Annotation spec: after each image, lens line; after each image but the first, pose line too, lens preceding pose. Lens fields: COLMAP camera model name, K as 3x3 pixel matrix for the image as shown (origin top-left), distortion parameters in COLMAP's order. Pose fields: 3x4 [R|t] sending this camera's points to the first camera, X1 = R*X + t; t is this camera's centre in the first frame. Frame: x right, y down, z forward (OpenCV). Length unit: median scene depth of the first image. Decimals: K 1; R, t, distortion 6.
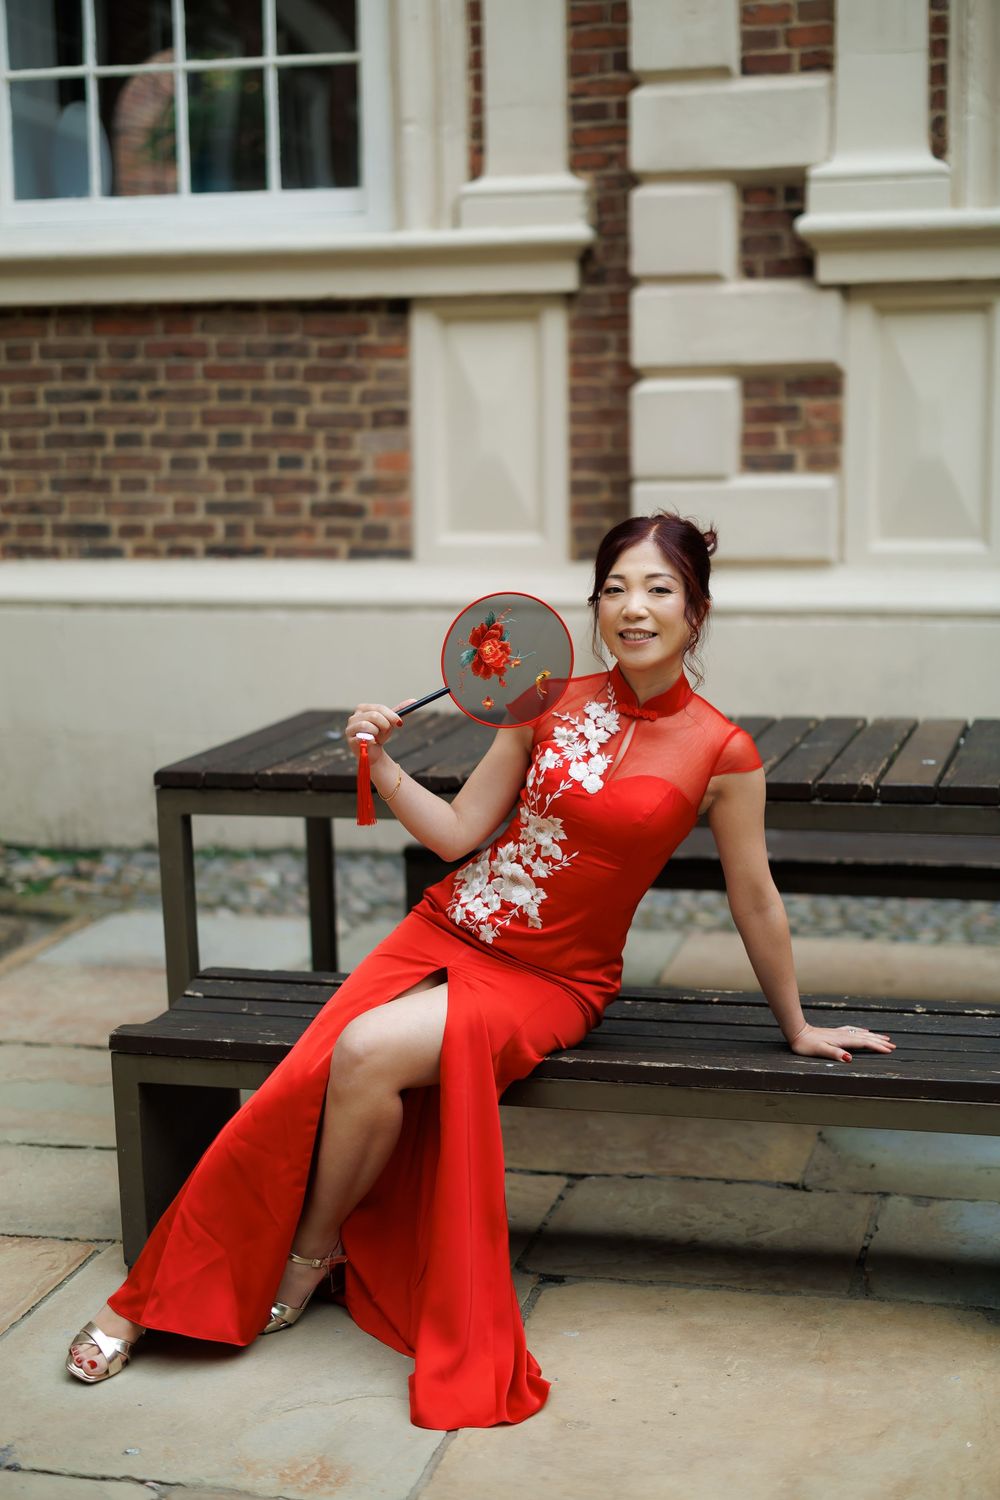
lens RADIAL K [[2293.5, 0, 500.0], [0, 2293.5, 750.0], [0, 0, 1]] dist [0.034335, -0.170214]
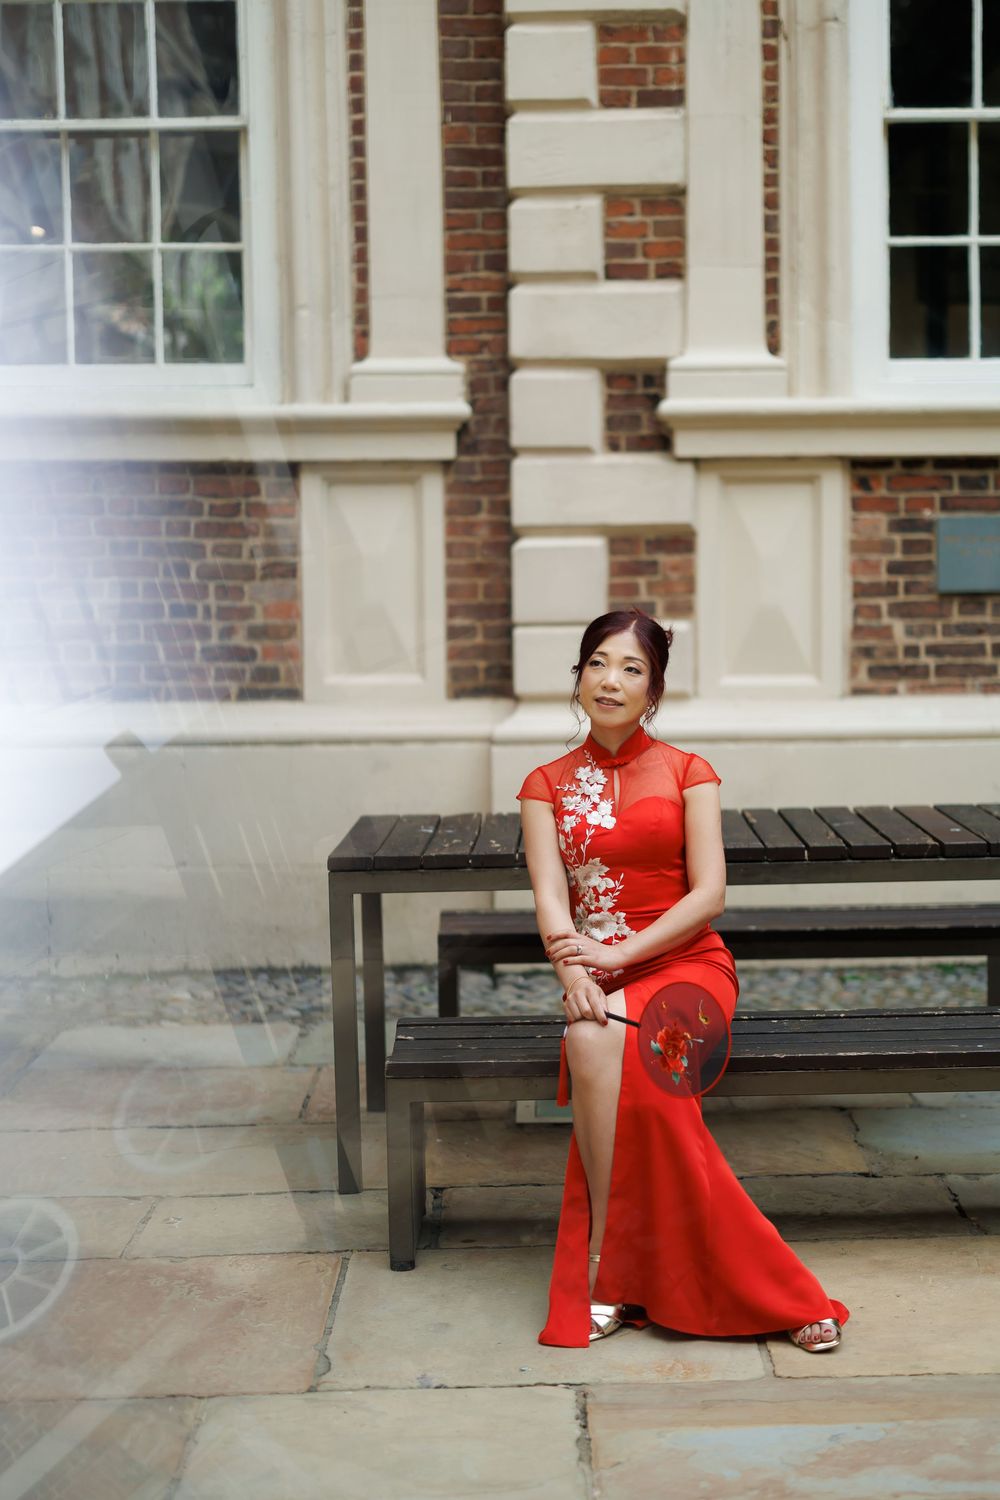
lens RADIAL K [[2503.8, 0, 500.0], [0, 2503.8, 750.0], [0, 0, 1]] dist [-0.010184, 0.066343]
pose [[0.961226, -0.013034, 0.275452, -0.294657], [0.035986, 0.996269, -0.078437, 0.040946], [-0.273402, 0.085309, 0.958109, -0.178328]]
